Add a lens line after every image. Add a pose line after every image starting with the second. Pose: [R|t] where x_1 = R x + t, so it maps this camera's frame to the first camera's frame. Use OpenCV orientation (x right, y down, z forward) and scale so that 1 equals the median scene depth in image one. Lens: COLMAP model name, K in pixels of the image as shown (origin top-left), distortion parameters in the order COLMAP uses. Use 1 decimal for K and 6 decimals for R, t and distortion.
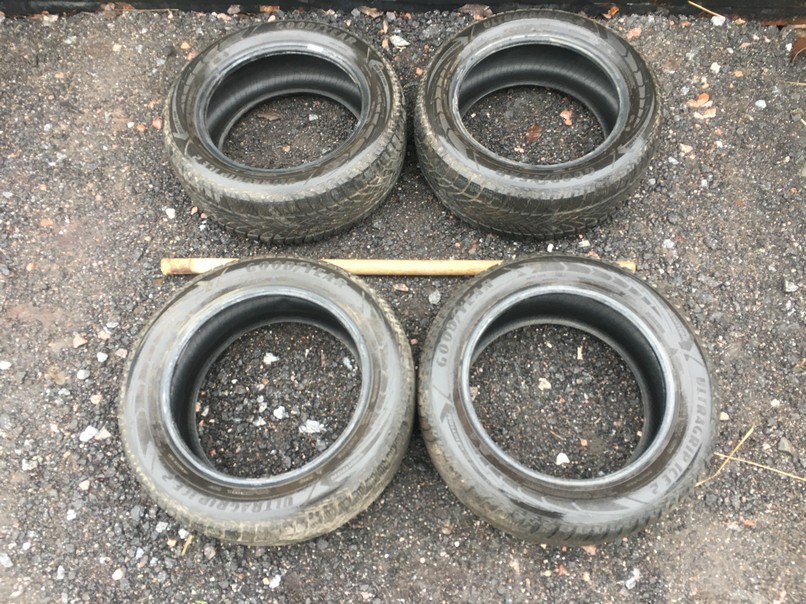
lens RADIAL K [[697.1, 0, 400.6], [0, 697.1, 302.8], [0, 0, 1]] dist [0.062326, -0.080292]
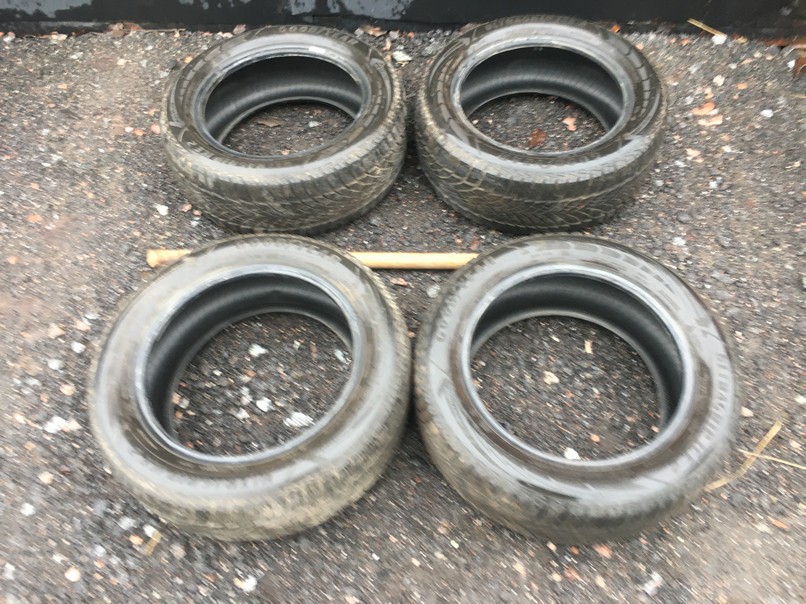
lens RADIAL K [[697.1, 0, 402.0], [0, 697.1, 304.1], [0, 0, 1]] dist [0.062326, -0.080292]
pose [[0.999845, 0.017066, -0.004312, 0.010417], [-0.017491, 0.990743, -0.134617, 0.143555], [0.001975, 0.134671, 0.990888, 0.065266]]
